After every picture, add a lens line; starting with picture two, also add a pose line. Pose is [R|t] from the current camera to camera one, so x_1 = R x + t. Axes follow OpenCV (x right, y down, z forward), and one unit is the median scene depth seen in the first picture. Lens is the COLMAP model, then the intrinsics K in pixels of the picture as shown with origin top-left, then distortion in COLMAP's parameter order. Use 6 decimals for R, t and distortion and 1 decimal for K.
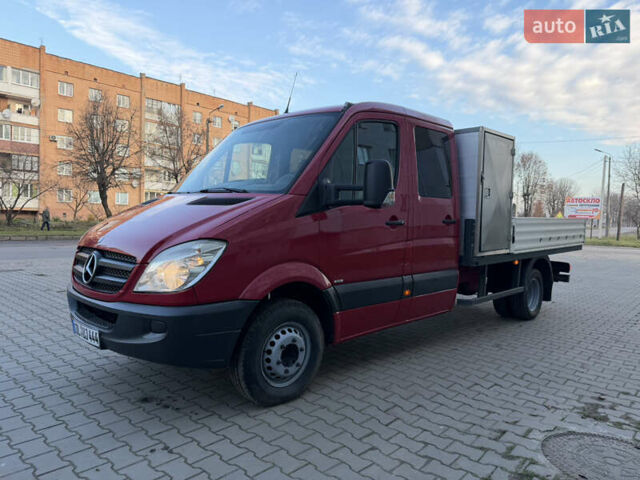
lens RADIAL K [[442.0, 0, 318.2], [0, 442.0, 243.2], [0, 0, 1]] dist [0.048074, -0.065635]
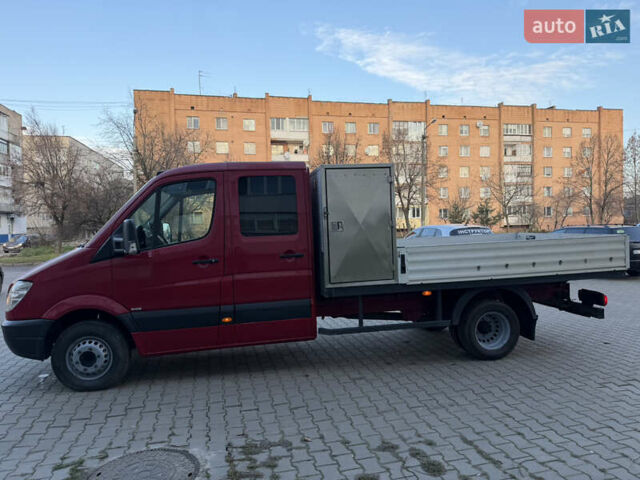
lens RADIAL K [[442.0, 0, 318.2], [0, 442.0, 243.2], [0, 0, 1]] dist [0.048074, -0.065635]
pose [[0.824897, -0.032716, -0.564335, 0.920596], [0.020530, 0.999399, -0.027928, -0.046740], [0.564910, 0.011452, 0.825073, 0.140280]]
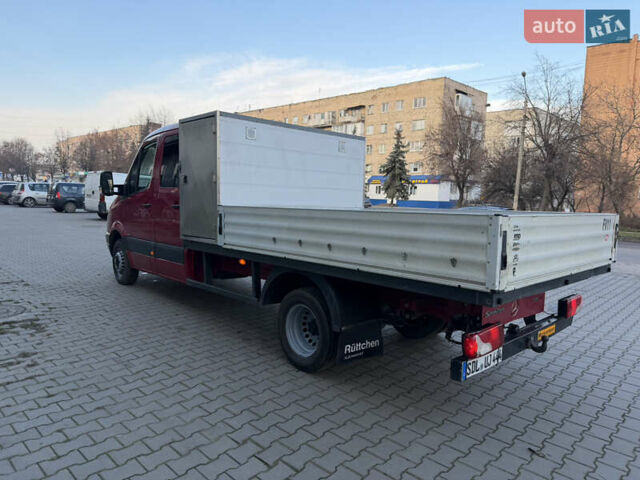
lens RADIAL K [[442.0, 0, 318.2], [0, 442.0, 243.2], [0, 0, 1]] dist [0.048074, -0.065635]
pose [[-0.013863, 0.071008, -0.997379, 1.440189], [-0.090423, 0.993299, 0.071974, -0.069503], [0.995807, 0.091184, -0.007350, 1.340650]]
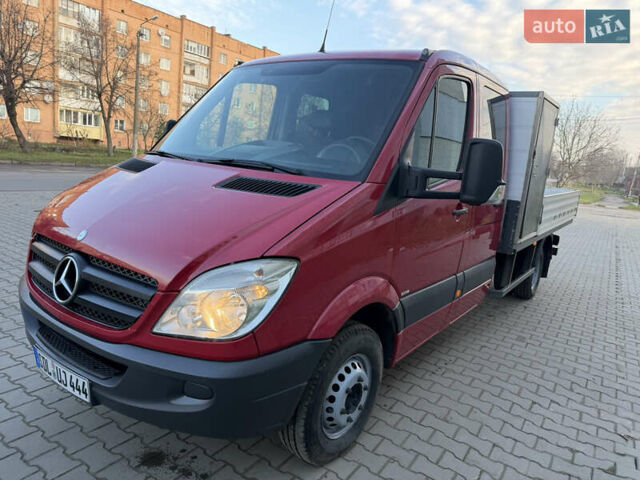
lens RADIAL K [[446.1, 0, 320.0], [0, 446.1, 240.0], [0, 0, 1]] dist [0.032381, -0.040776]
pose [[0.986912, 0.034618, 0.157503, -0.163556], [-0.055755, 0.989702, 0.131835, -0.071922], [-0.151317, -0.138891, 0.978679, 0.199662]]
